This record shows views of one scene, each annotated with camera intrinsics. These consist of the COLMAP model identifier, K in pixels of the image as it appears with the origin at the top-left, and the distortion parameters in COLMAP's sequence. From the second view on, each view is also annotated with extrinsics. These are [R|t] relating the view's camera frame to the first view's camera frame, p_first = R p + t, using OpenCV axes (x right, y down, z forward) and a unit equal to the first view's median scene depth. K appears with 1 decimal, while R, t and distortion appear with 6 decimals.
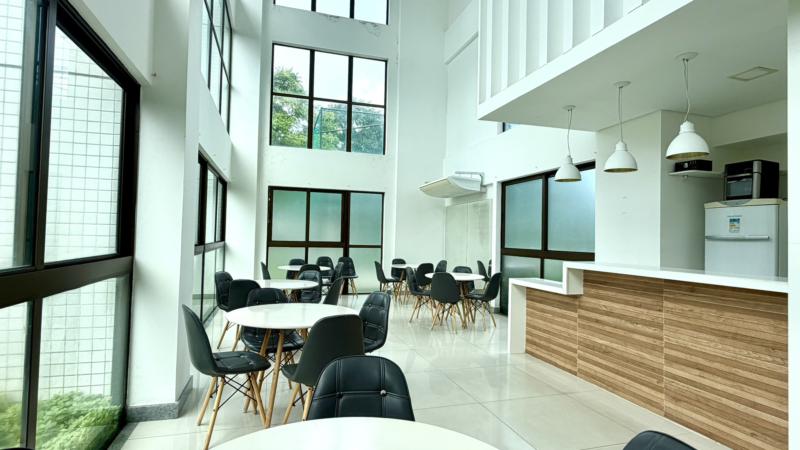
lens RADIAL K [[407.1, 0, 399.5], [0, 407.1, 227.6], [0, 0, 1]] dist [-0.003378, -0.000507]
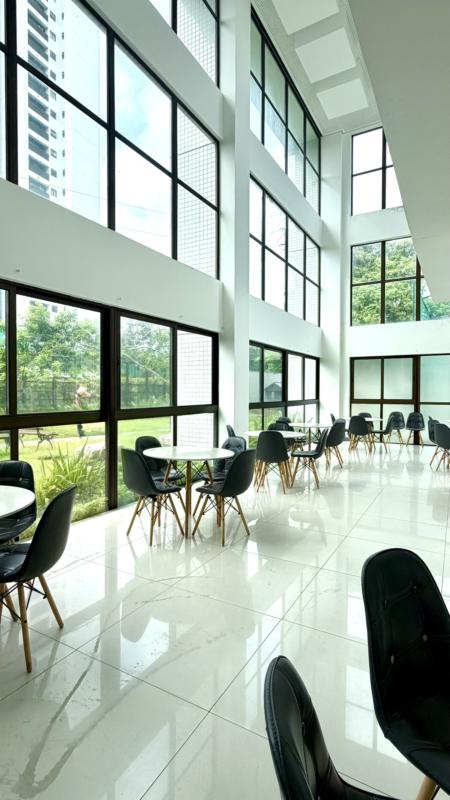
lens RADIAL K [[407.1, 0, 223.5], [0, 407.1, 400.7], [0, 0, 1]] dist [-0.003378, -0.000507]
pose [[0.677908, -0.005696, -0.735125, 0.450444], [0.030034, 0.999350, 0.019953, -0.001084], [0.734533, -0.035605, 0.677638, -0.240001]]
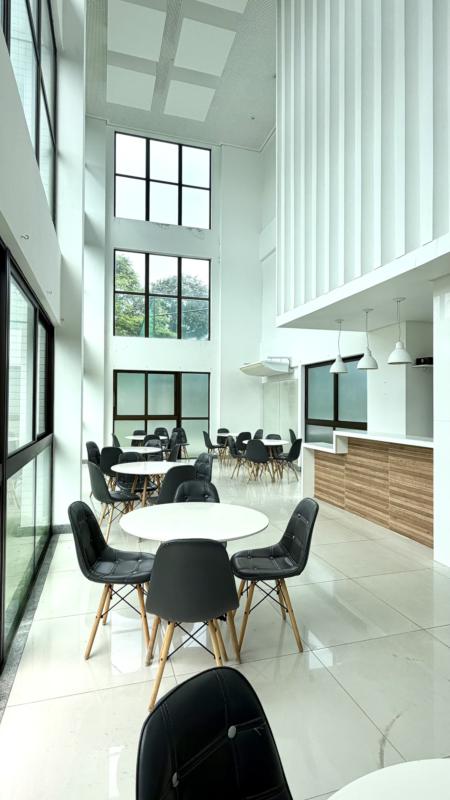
lens RADIAL K [[407.1, 0, 223.5], [0, 407.1, 400.1], [0, 0, 1]] dist [-0.003378, -0.000507]
pose [[0.999798, -0.017204, -0.010392, 0.016645], [0.017327, 0.999780, 0.011859, -0.026448], [0.010185, -0.012036, 0.999876, -0.241773]]
